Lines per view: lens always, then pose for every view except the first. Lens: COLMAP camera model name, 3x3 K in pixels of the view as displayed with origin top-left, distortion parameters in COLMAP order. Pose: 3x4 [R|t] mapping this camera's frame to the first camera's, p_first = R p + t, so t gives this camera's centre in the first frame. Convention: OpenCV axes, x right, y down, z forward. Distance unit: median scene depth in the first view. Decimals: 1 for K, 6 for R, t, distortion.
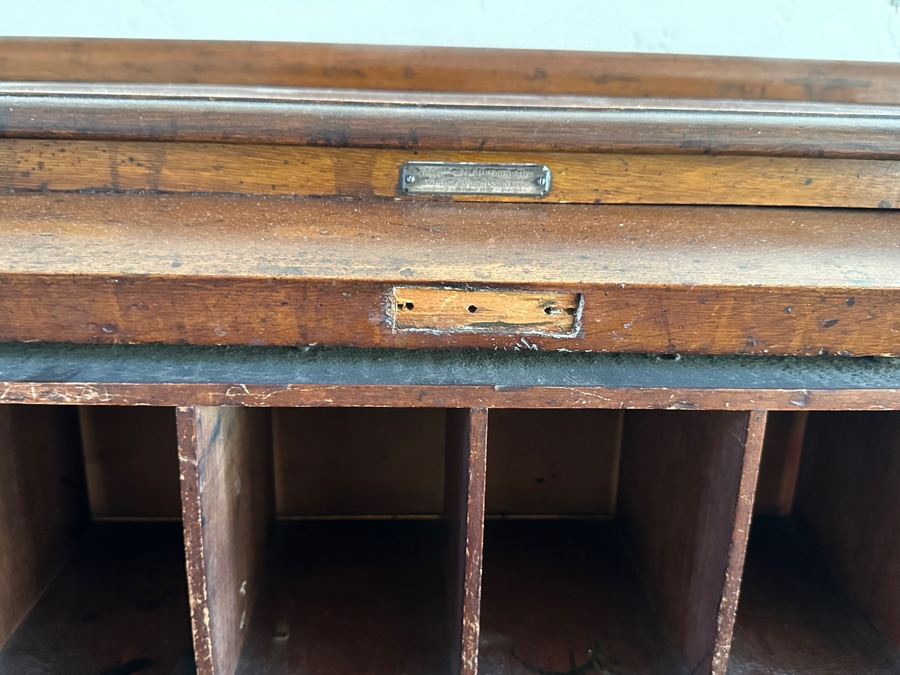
lens RADIAL K [[847.2, 0, 450.0], [0, 847.2, 333.1], [0, 0, 1]] dist [-0.013771, 0.000000]
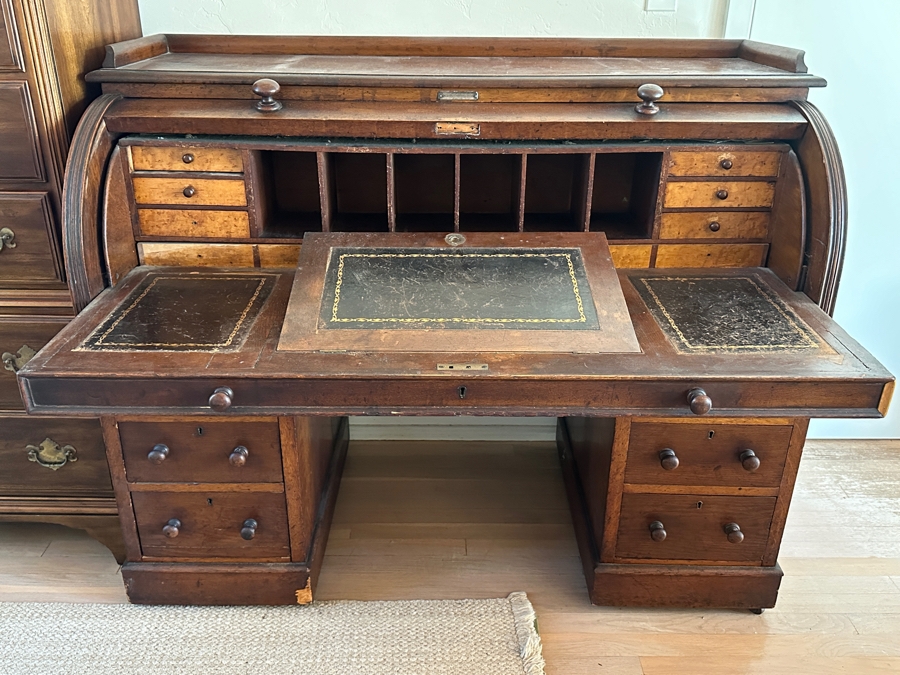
lens RADIAL K [[821.8, 0, 449.9], [0, 821.8, 340.6], [0, 0, 1]] dist [0.032070, -0.084997]
pose [[0.999260, -0.001427, -0.038426, 0.138222], [0.006734, 0.990360, 0.138352, 0.399735], [0.037858, -0.138508, 0.989637, -2.859117]]
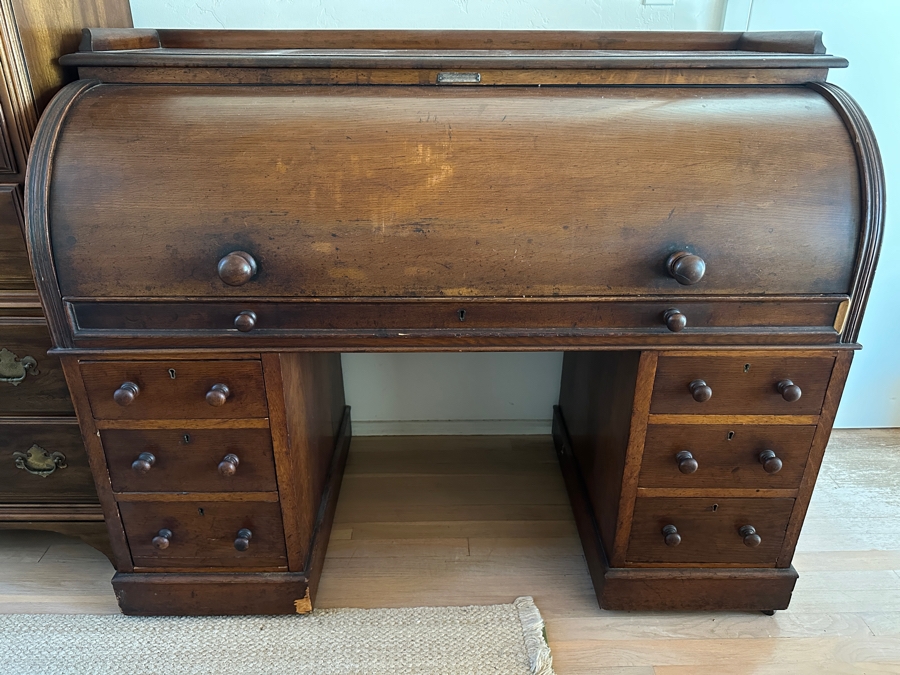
lens RADIAL K [[676.7, 0, 447.3], [0, 676.7, 338.0], [0, 0, 1]] dist [-0.005166, -0.016093]
pose [[0.999527, -0.012276, -0.028206, 0.049677], [0.016080, 0.990182, 0.138858, 0.514151], [0.026224, -0.139246, 0.989911, -1.996190]]
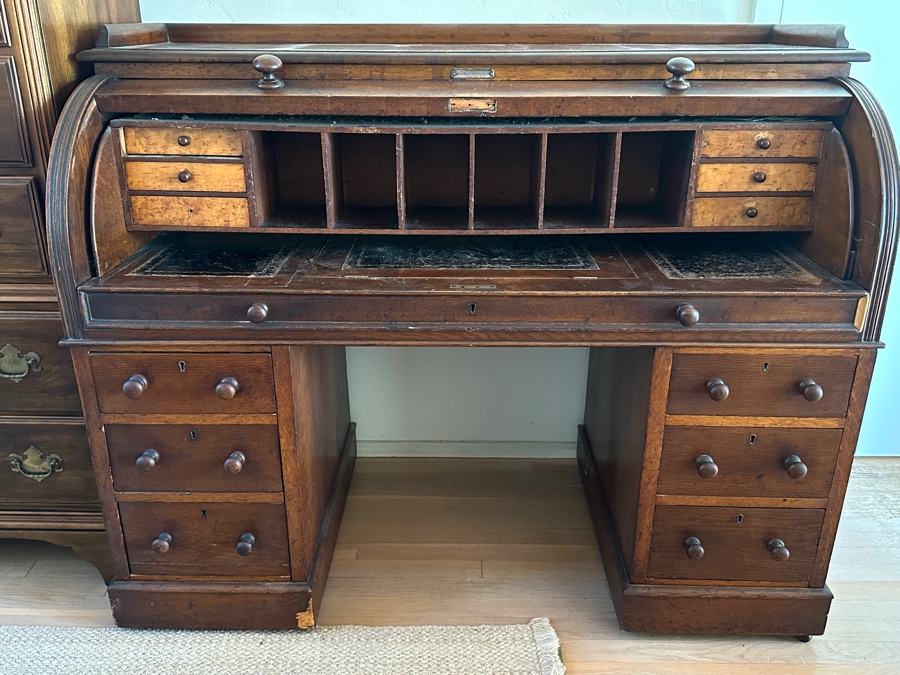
lens RADIAL K [[821.8, 0, 445.4], [0, 821.8, 339.5], [0, 0, 1]] dist [0.032070, -0.084997]
pose [[0.998386, -0.005432, -0.056531, 0.108609], [0.010502, 0.995906, 0.089788, 0.625847], [0.055812, -0.090237, 0.994355, -2.577854]]
